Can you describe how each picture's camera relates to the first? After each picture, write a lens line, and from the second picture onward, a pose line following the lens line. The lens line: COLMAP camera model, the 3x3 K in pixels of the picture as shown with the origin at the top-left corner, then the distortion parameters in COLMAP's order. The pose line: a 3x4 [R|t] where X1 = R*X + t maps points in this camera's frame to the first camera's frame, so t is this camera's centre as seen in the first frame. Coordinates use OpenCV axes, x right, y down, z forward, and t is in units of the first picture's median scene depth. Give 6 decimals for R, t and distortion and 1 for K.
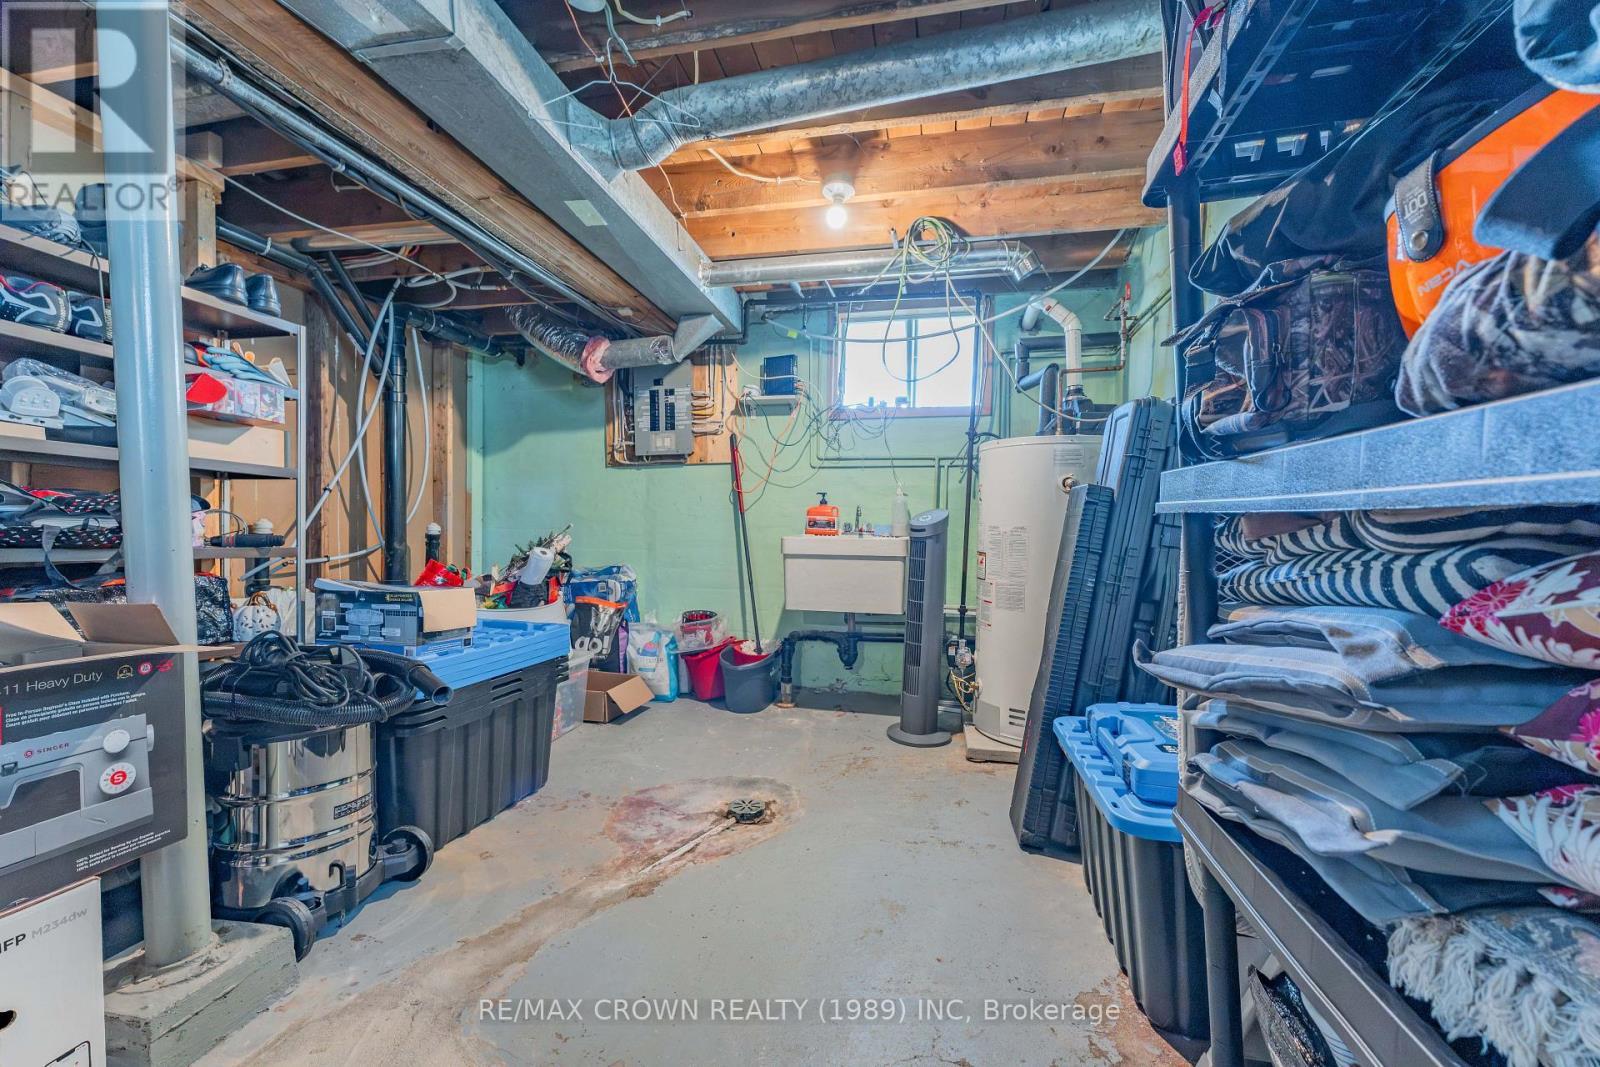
lens RADIAL K [[635.4, 0, 804.6], [0, 635.4, 538.5], [0, 0, 1]] dist [-0.002532, -0.000250]
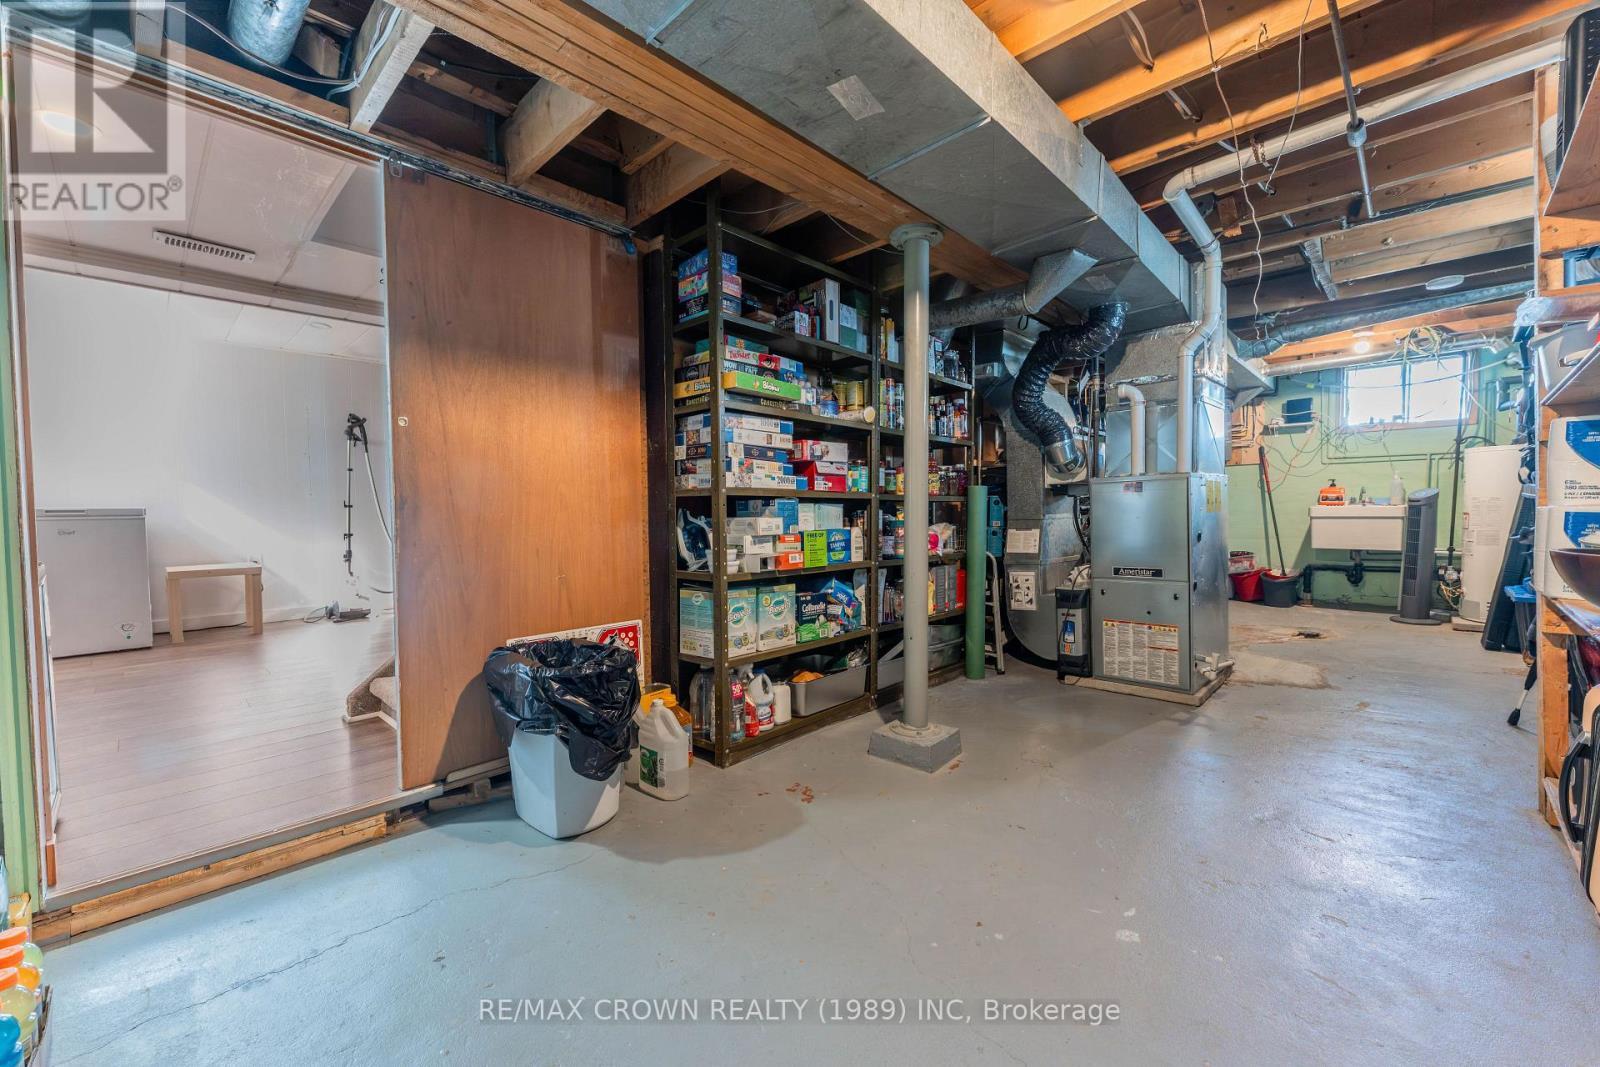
lens RADIAL K [[635.4, 0, 798.1], [0, 635.4, 528.9], [0, 0, 1]] dist [-0.002532, -0.000250]
pose [[0.844094, -0.007359, -0.536144, -0.263099], [0.021395, 0.999572, 0.019965, -0.007046], [0.535768, -0.028323, 0.843890, -1.137563]]
